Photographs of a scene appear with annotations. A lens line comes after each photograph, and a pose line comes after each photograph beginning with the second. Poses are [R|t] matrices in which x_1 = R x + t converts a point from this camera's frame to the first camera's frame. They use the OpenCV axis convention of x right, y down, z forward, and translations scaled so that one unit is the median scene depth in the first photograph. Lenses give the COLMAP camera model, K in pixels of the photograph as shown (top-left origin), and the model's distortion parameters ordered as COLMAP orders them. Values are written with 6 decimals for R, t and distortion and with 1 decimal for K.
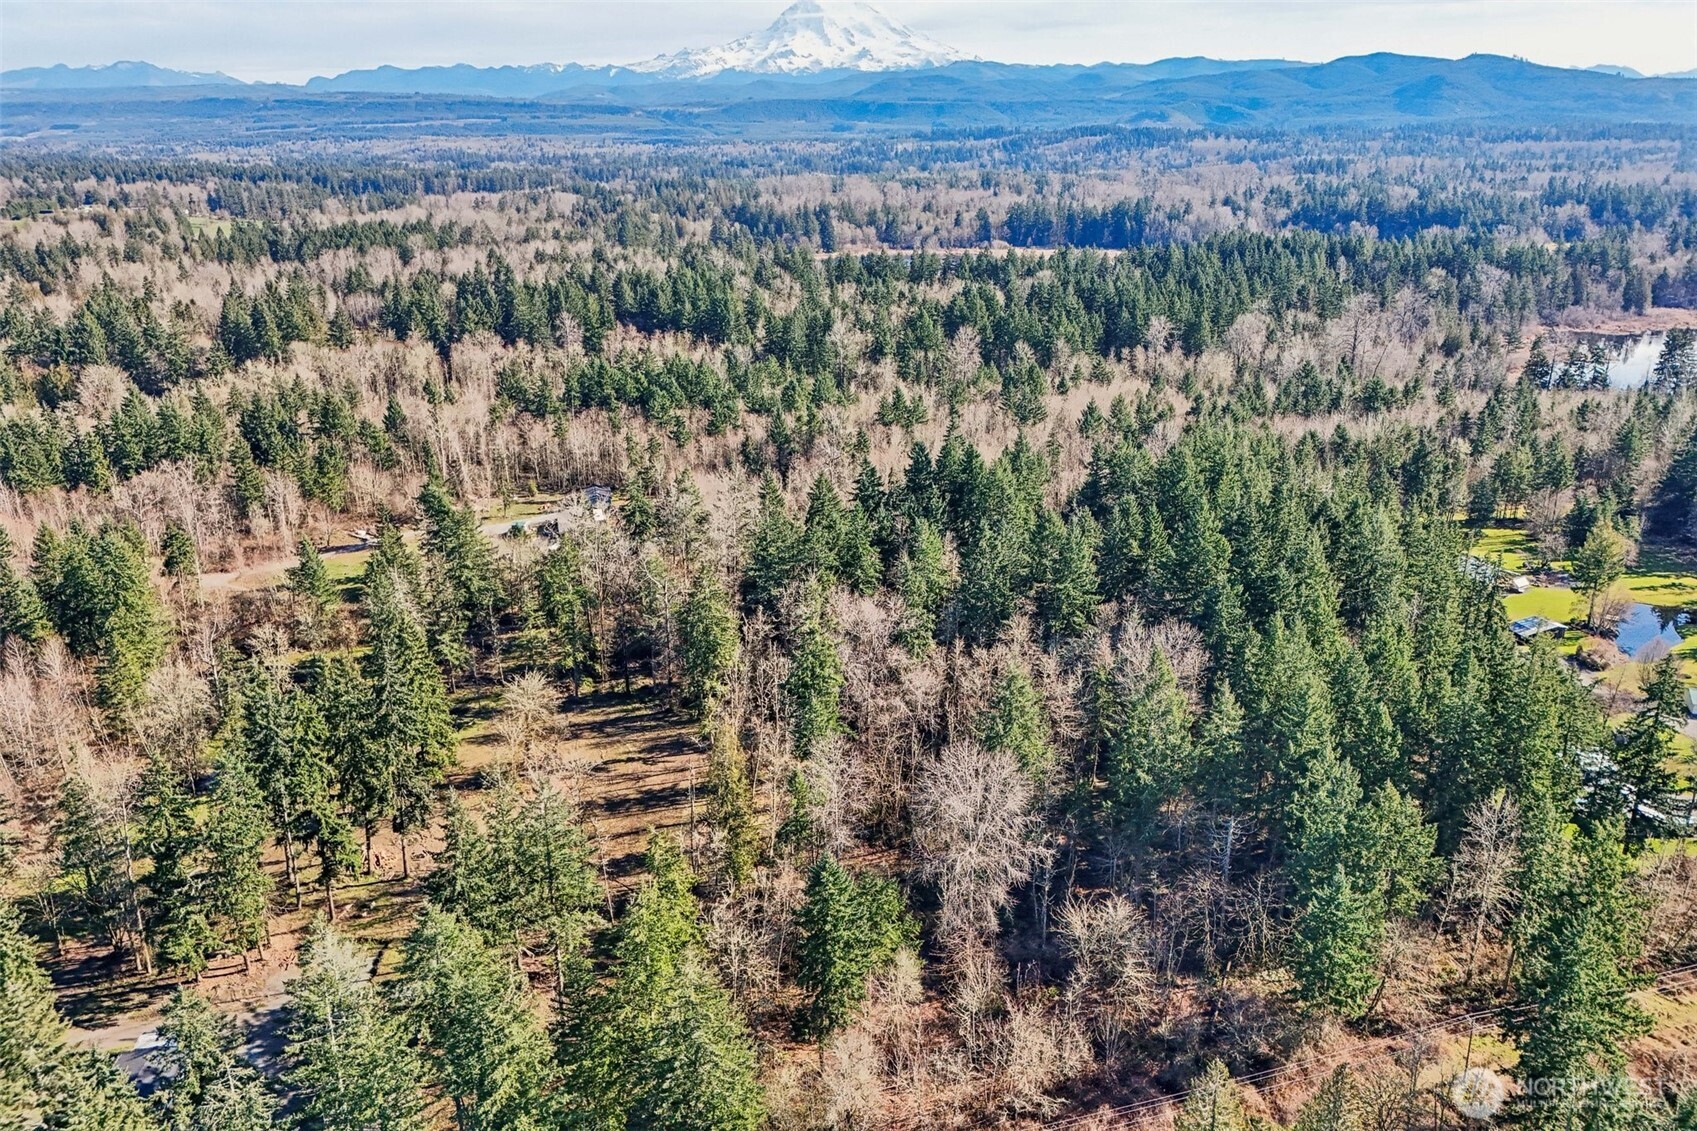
lens RADIAL K [[1260.2, 0, 862.1], [0, 1260.2, 563.4], [0, 0, 1]] dist [0.048607, -0.045823]
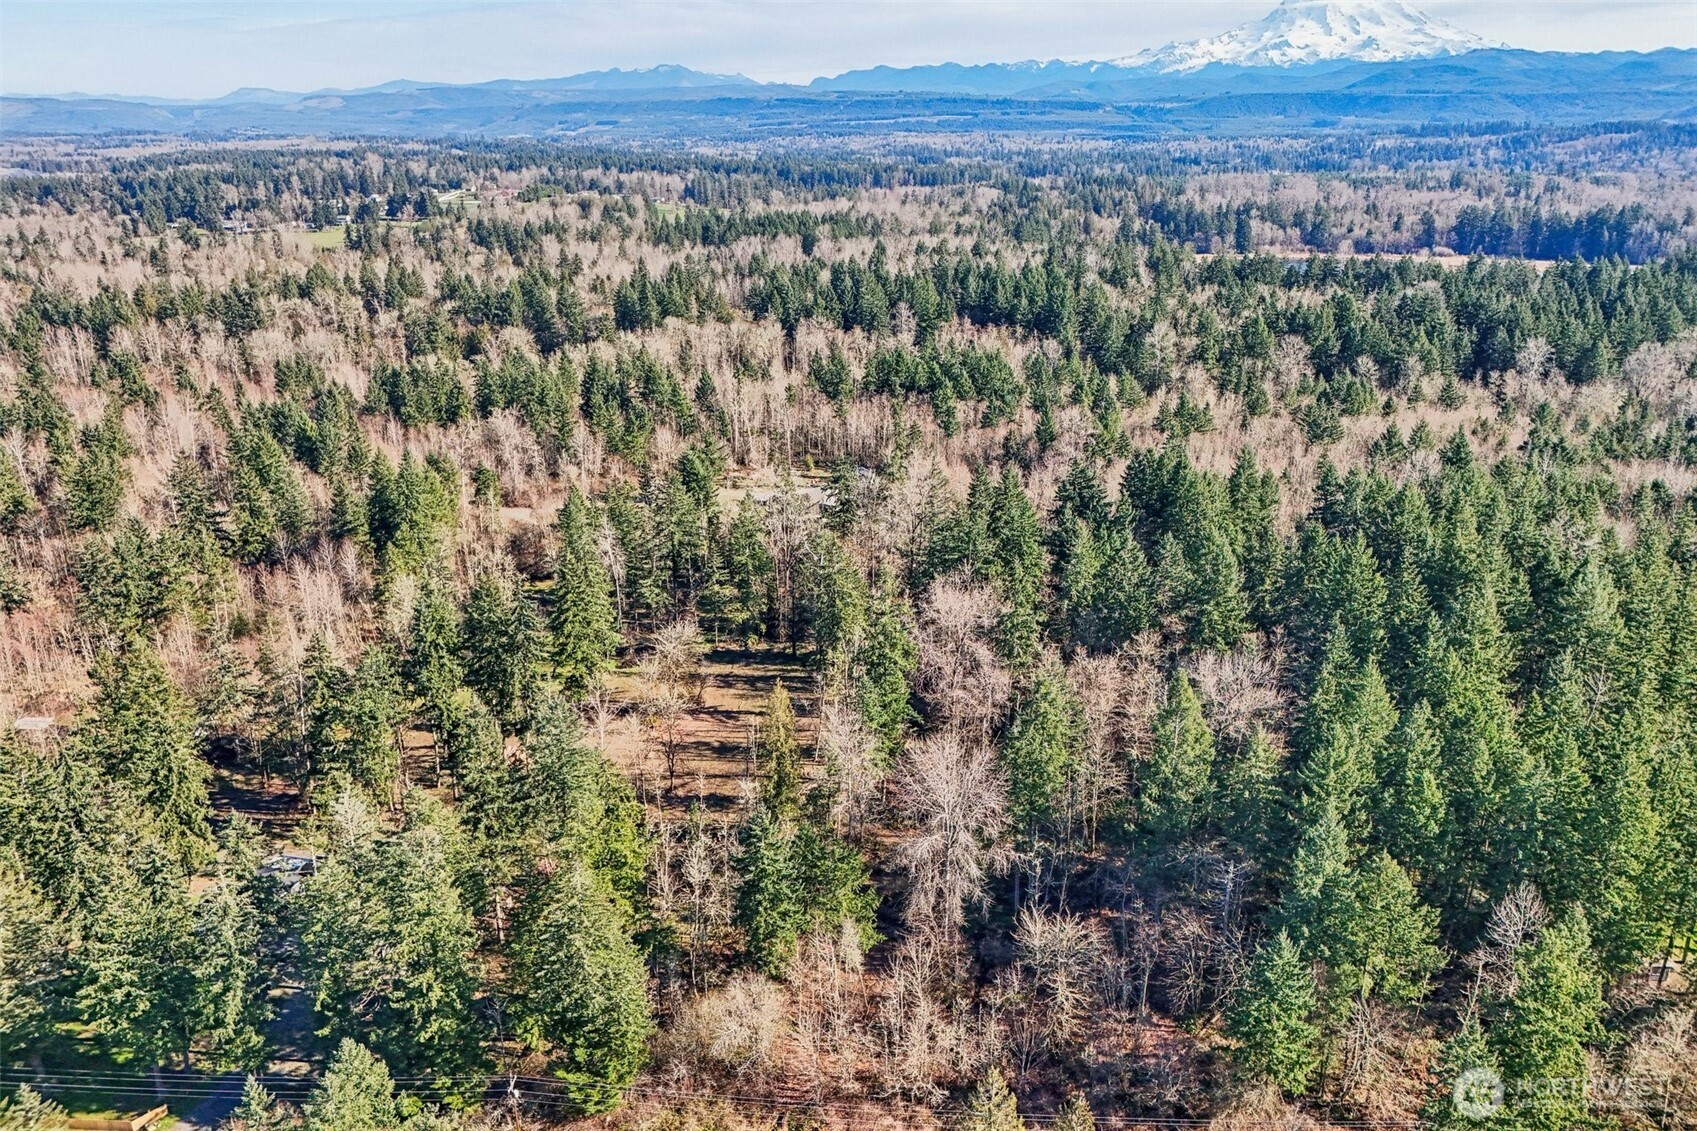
lens RADIAL K [[1260.2, 0, 850.6], [0, 1260.2, 556.6], [0, 0, 1]] dist [0.048607, -0.045823]
pose [[0.935578, 0.118085, -0.332791, 0.050740], [-0.118647, 0.992760, 0.018710, -0.001563], [0.332591, 0.021980, 0.942815, 0.001468]]
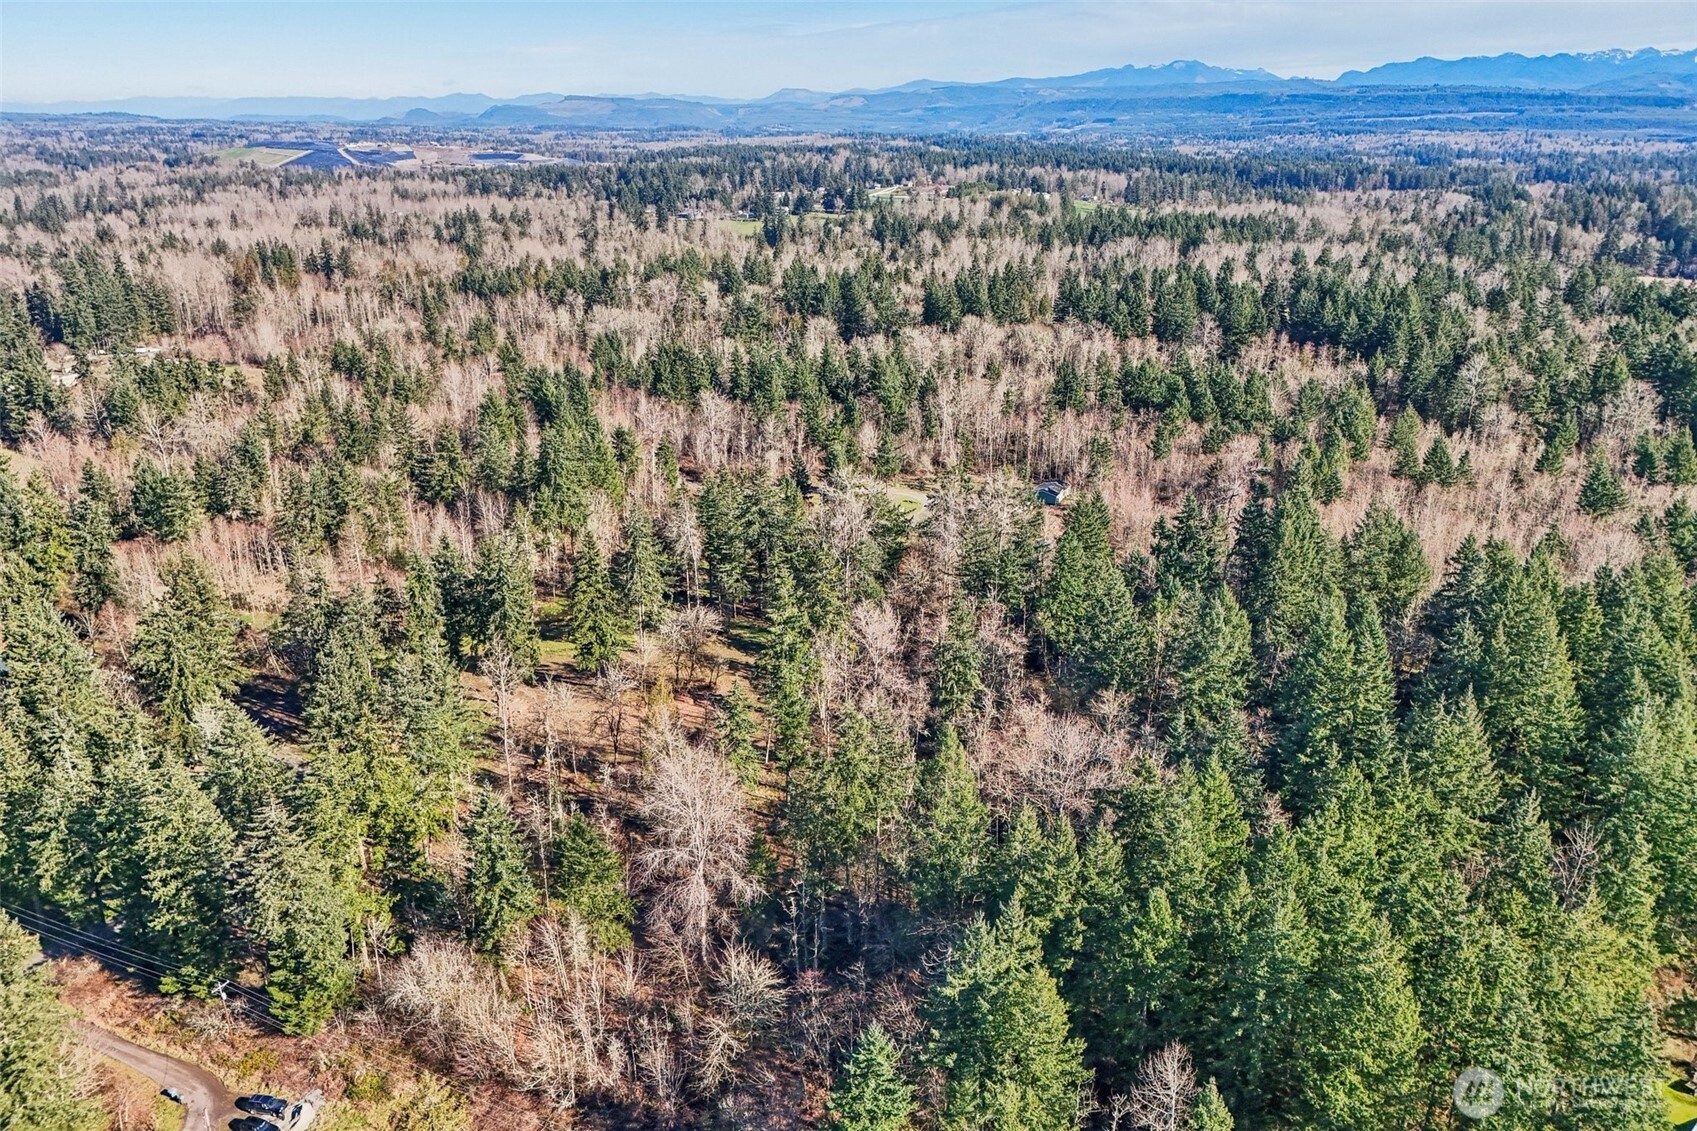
lens RADIAL K [[1260.2, 0, 847.6], [0, 1260.2, 572.2], [0, 0, 1]] dist [0.048607, -0.045823]
pose [[0.737642, 0.235707, -0.632714, 0.115756], [-0.229161, 0.968862, 0.093768, -0.016834], [0.635114, 0.075826, 0.768688, 0.045667]]
